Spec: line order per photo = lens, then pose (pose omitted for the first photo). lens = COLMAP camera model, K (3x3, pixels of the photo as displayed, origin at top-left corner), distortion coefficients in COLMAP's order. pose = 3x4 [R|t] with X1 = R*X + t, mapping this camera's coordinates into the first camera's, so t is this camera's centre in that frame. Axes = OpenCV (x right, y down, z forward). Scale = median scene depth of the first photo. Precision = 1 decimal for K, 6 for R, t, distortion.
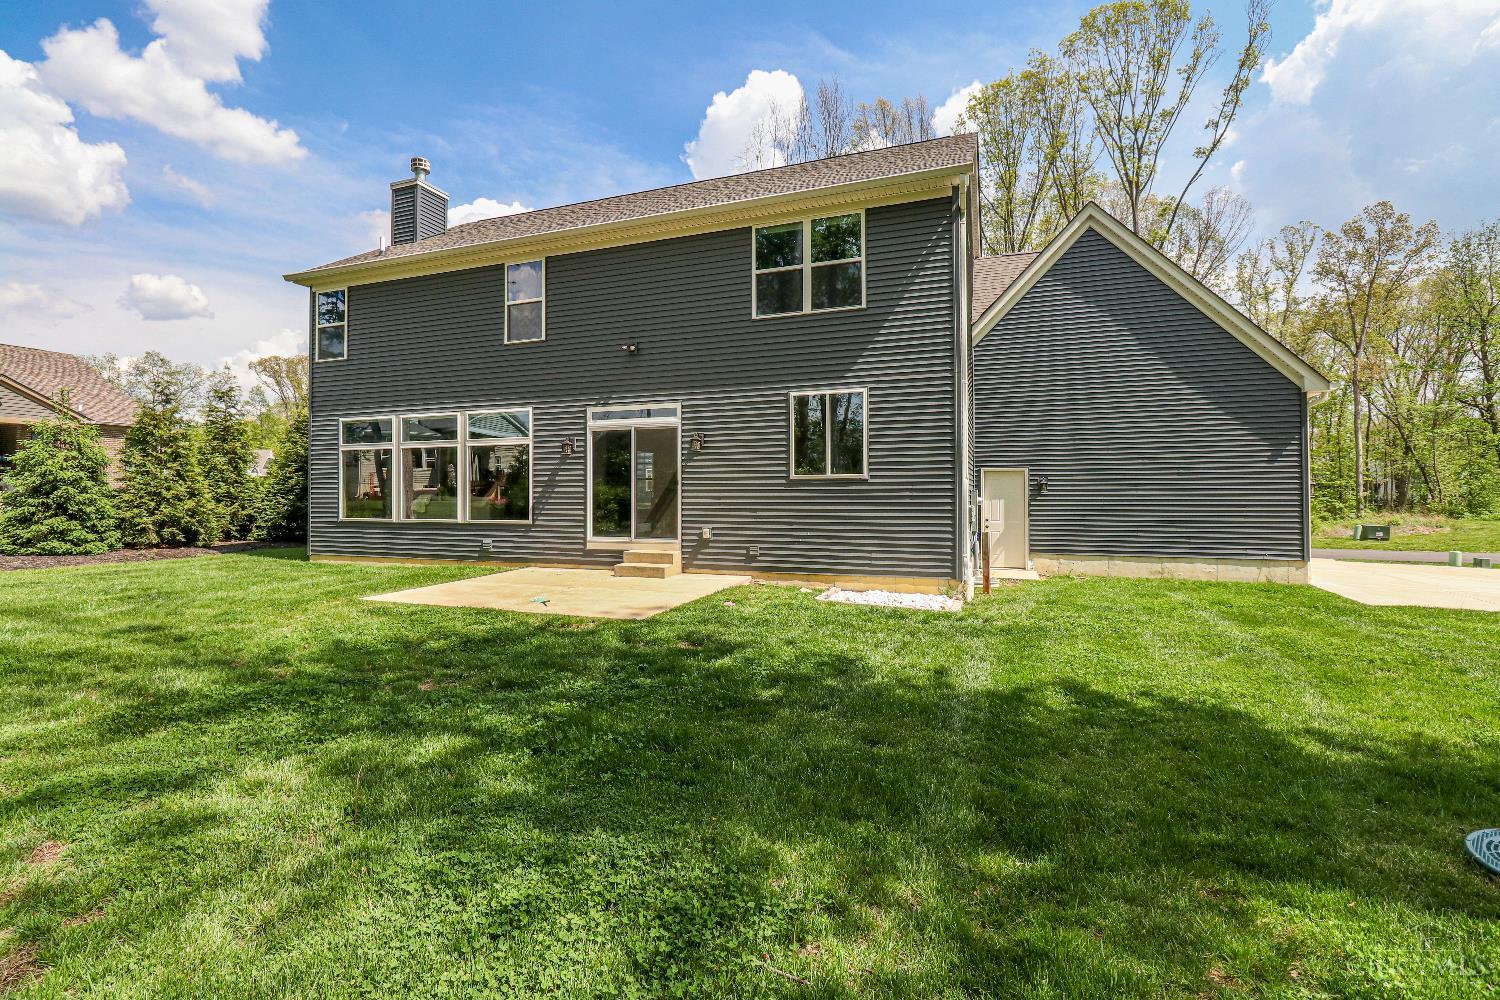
lens RADIAL K [[687.4, 0, 753.9], [0, 687.4, 498.9], [0, 0, 1]] dist [-0.000738, -0.001478]
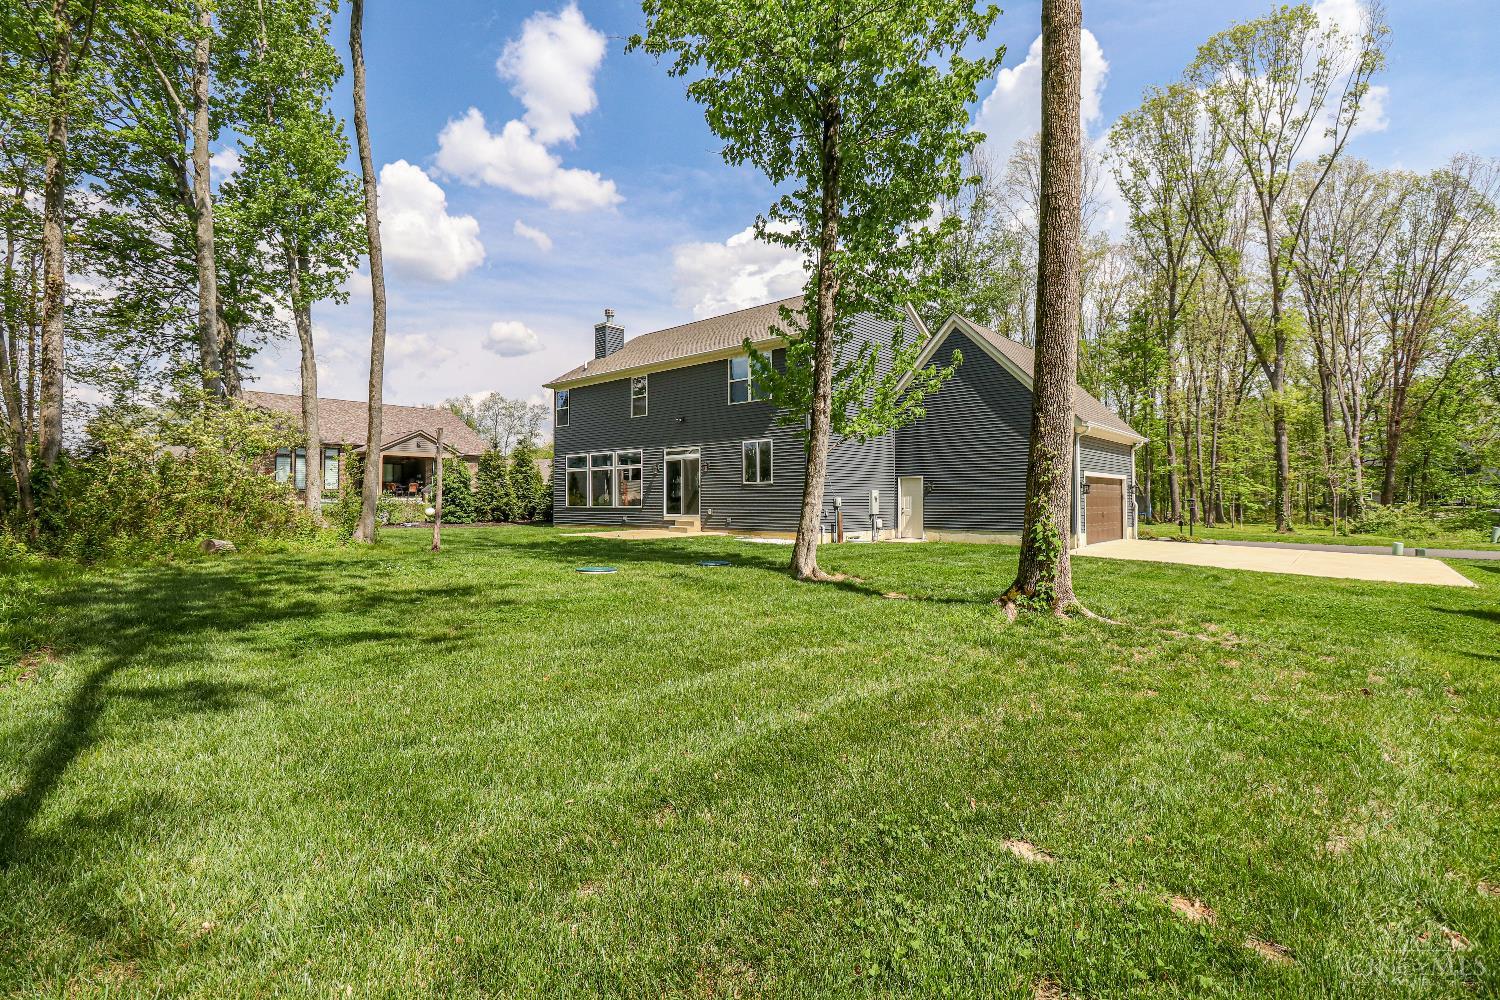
lens RADIAL K [[687.4, 0, 747.4], [0, 687.4, 501.2], [0, 0, 1]] dist [-0.000738, -0.001478]
pose [[0.935148, 0.001842, -0.354253, 0.518751], [-0.003960, 0.999978, -0.005253, 0.020590], [0.354236, 0.006315, 0.935135, -0.587528]]
